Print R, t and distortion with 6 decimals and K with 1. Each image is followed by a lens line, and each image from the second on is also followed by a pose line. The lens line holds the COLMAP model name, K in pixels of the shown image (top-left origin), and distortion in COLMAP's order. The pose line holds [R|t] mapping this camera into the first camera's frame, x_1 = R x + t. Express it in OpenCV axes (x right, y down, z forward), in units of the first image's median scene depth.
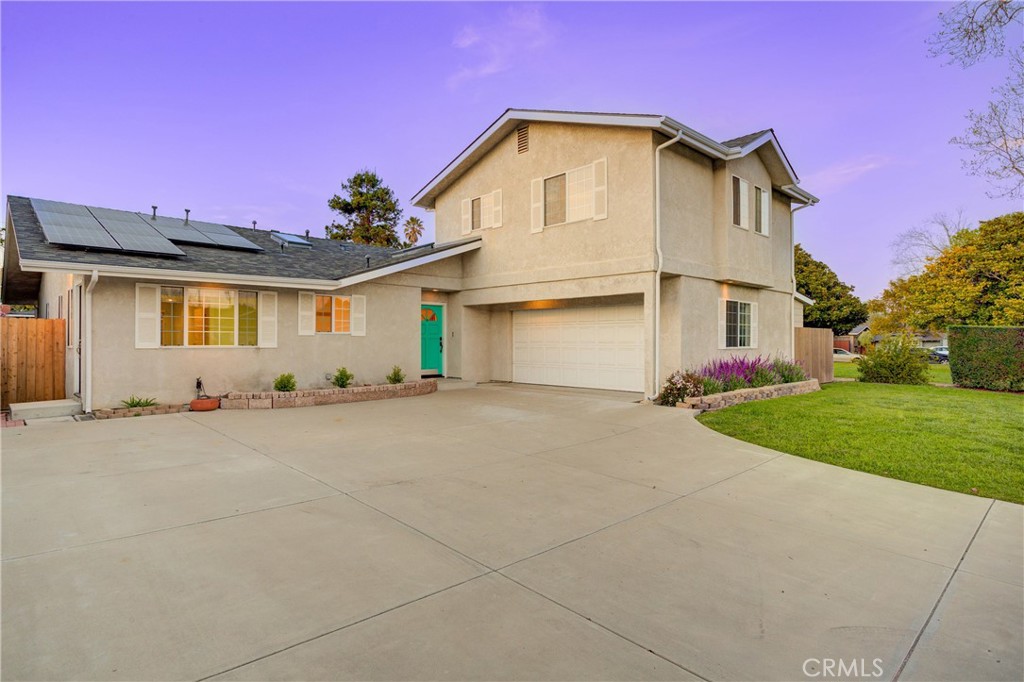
lens RADIAL K [[537.4, 0, 512.0], [0, 537.4, 341.0], [0, 0, 1]] dist [-0.015291, -0.000018]
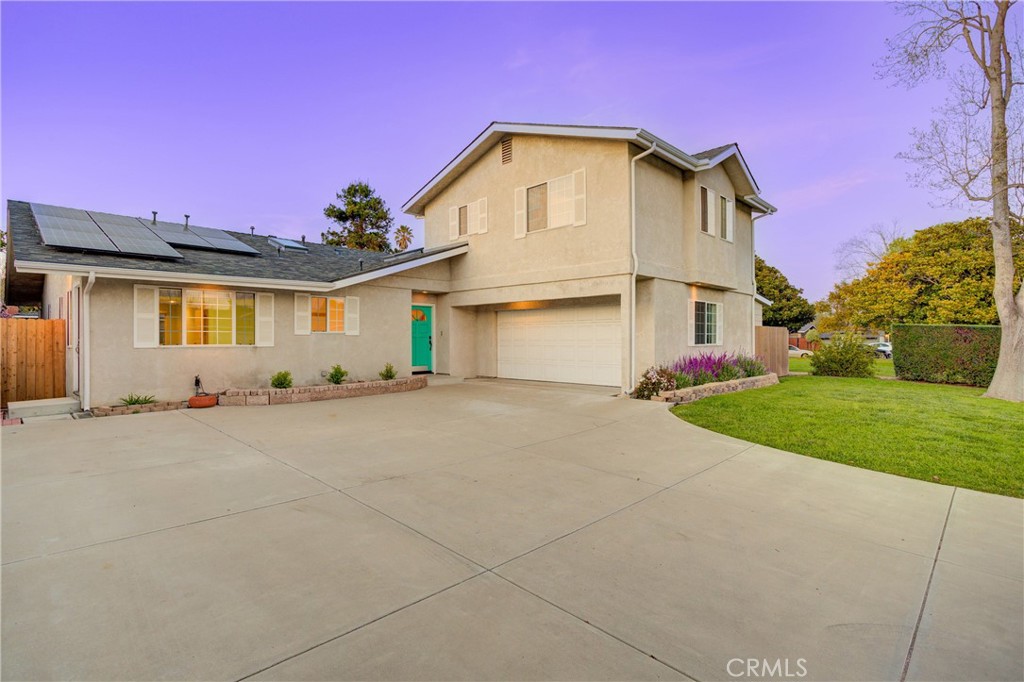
lens RADIAL K [[490.9, 0, 512.0], [0, 490.9, 341.0], [0, 0, 1]] dist [-0.011180, 0.001339]
pose [[0.999390, -0.003506, 0.034733, -0.005199], [0.003381, 0.999988, 0.003657, -0.000183], [-0.034745, -0.003537, 0.999390, 0.023668]]
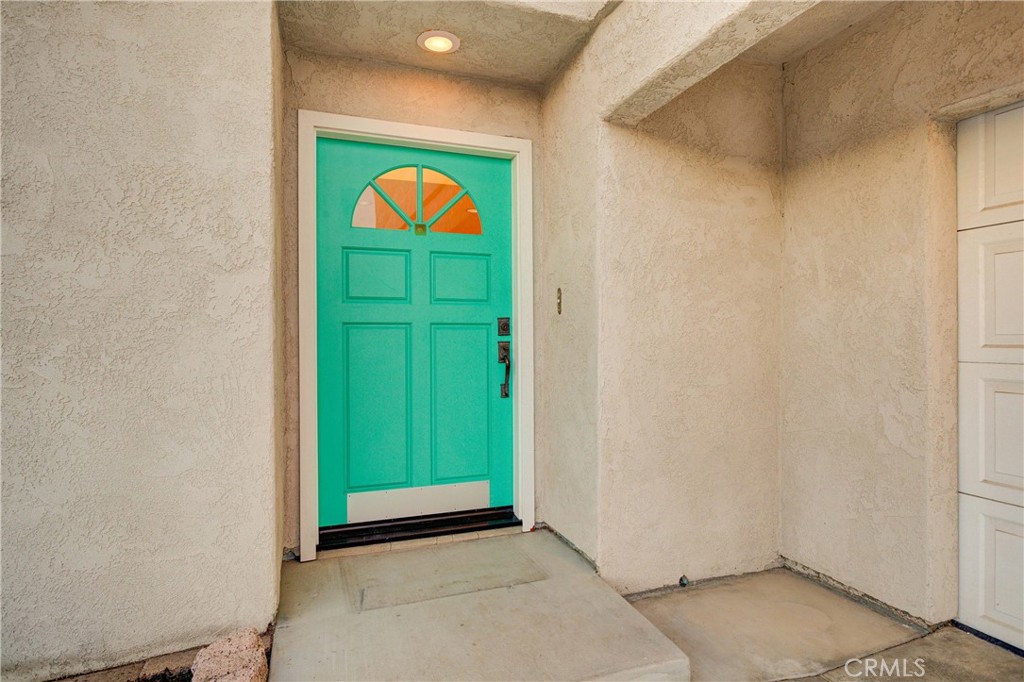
lens RADIAL K [[537.4, 0, 512.0], [0, 537.4, 341.0], [0, 0, 1]] dist [-0.015291, -0.000018]
pose [[0.923110, -0.004432, -0.384511, -0.077824], [0.005661, 0.999982, 0.002064, 0.000926], [0.384494, -0.004082, 0.923118, 1.186227]]
